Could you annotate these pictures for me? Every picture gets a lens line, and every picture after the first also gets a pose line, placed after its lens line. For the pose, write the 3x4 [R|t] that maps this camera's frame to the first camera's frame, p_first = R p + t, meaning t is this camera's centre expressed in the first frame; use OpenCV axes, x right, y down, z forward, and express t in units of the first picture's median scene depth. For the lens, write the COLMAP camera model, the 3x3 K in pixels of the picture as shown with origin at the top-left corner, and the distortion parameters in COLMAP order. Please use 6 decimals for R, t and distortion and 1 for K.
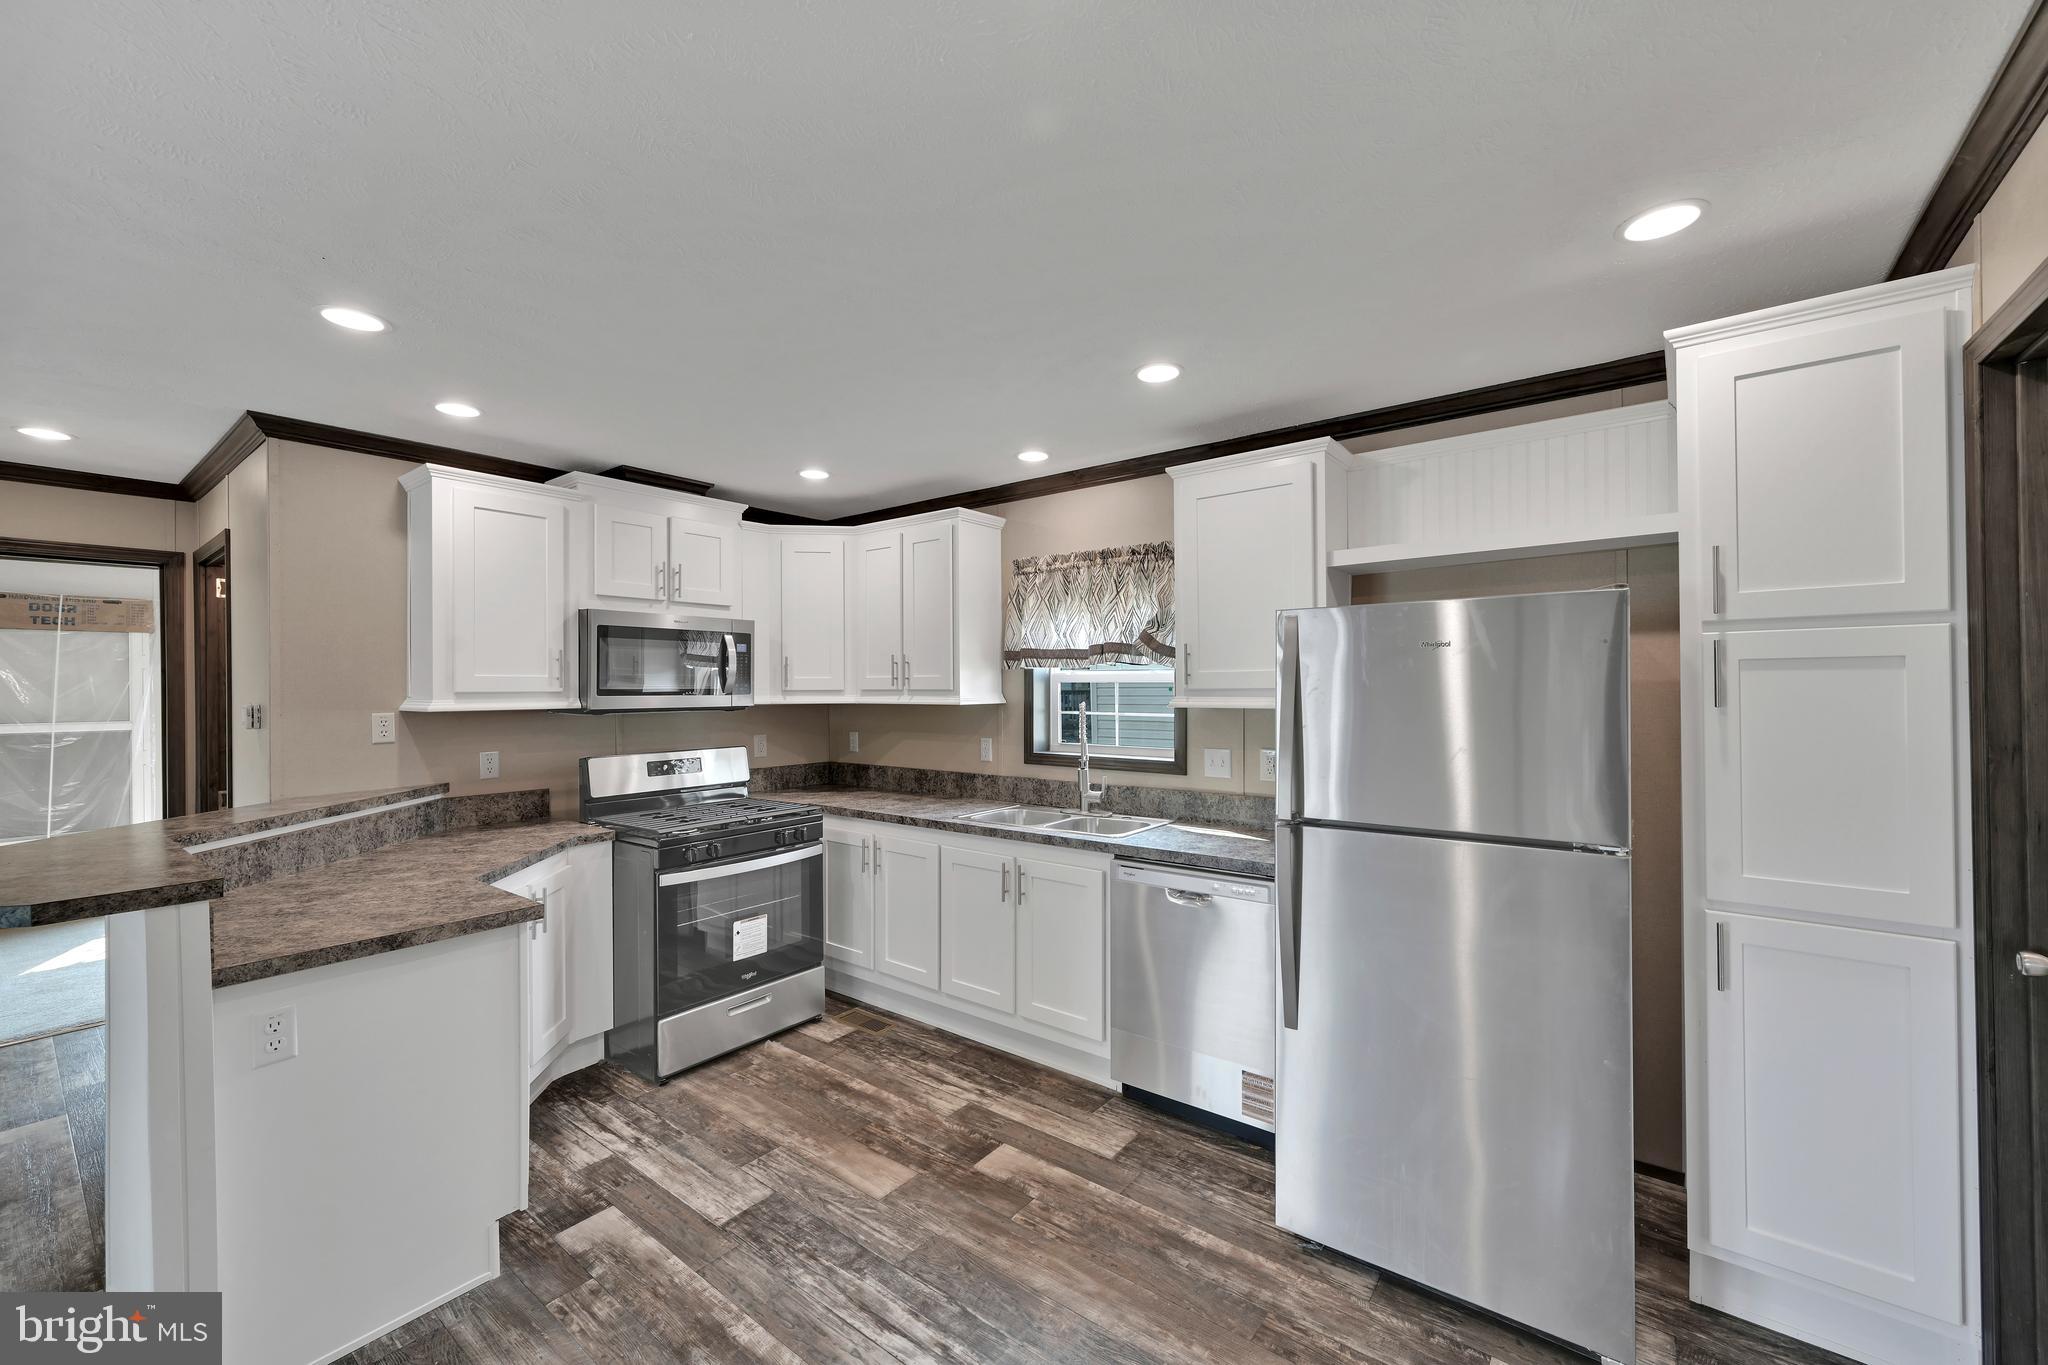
lens RADIAL K [[802.2, 0, 1014.2], [0, 802.2, 668.7], [0, 0, 1]] dist [-0.000040, 0.000554]
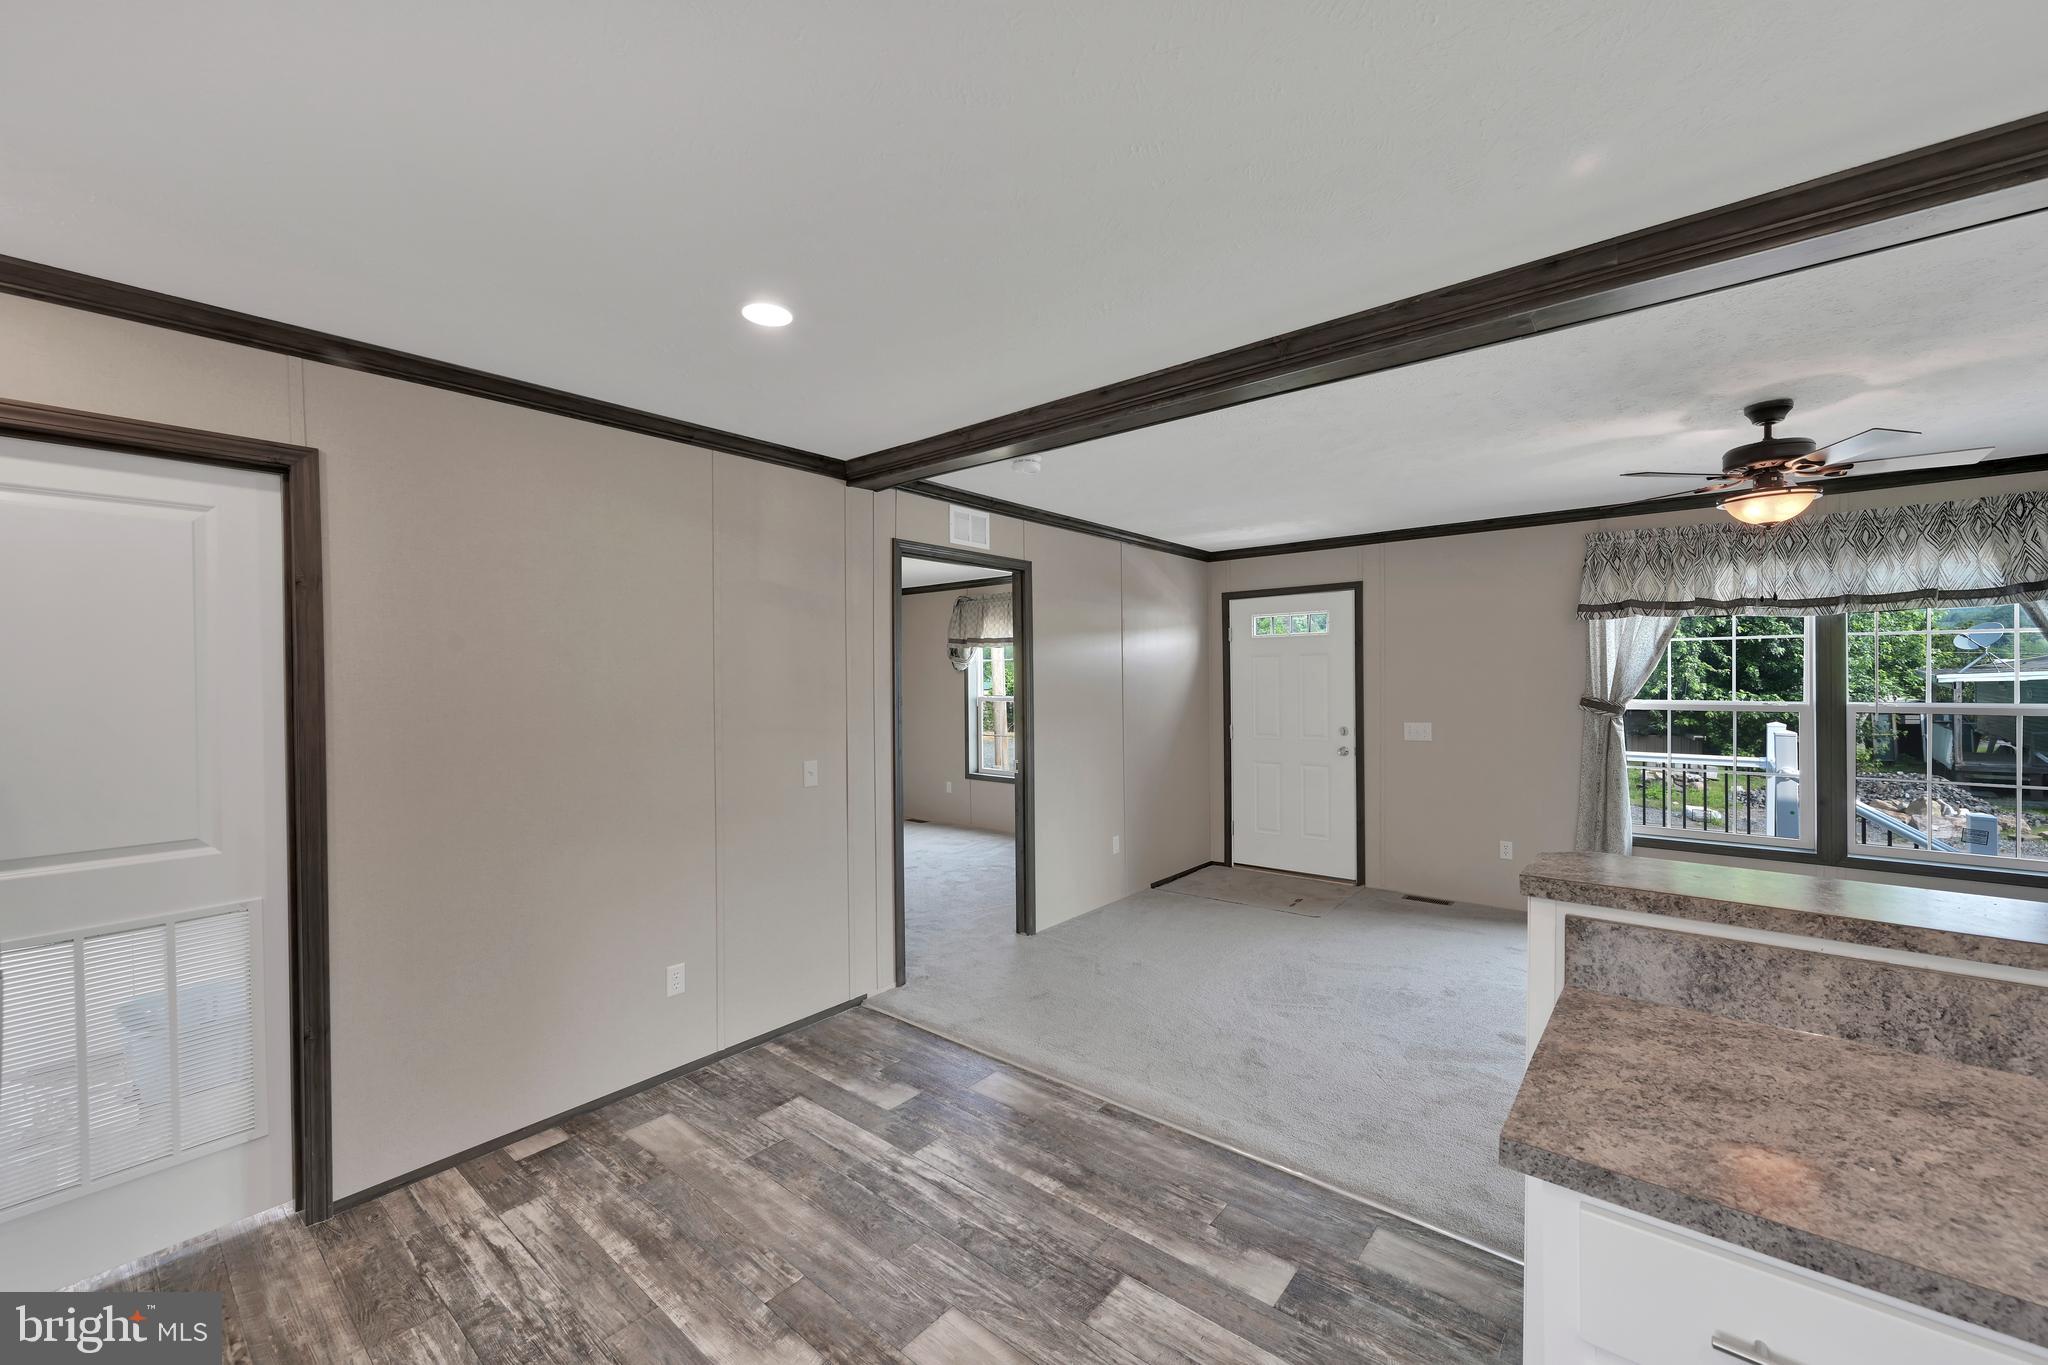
lens RADIAL K [[802.2, 0, 1030.4], [0, 802.2, 696.8], [0, 0, 1]] dist [-0.000040, 0.000554]
pose [[-0.999696, 0.017139, 0.017719, -0.180017], [0.017059, 0.999844, -0.004676, 0.026620], [-0.017796, -0.004373, -0.999832, 1.197787]]
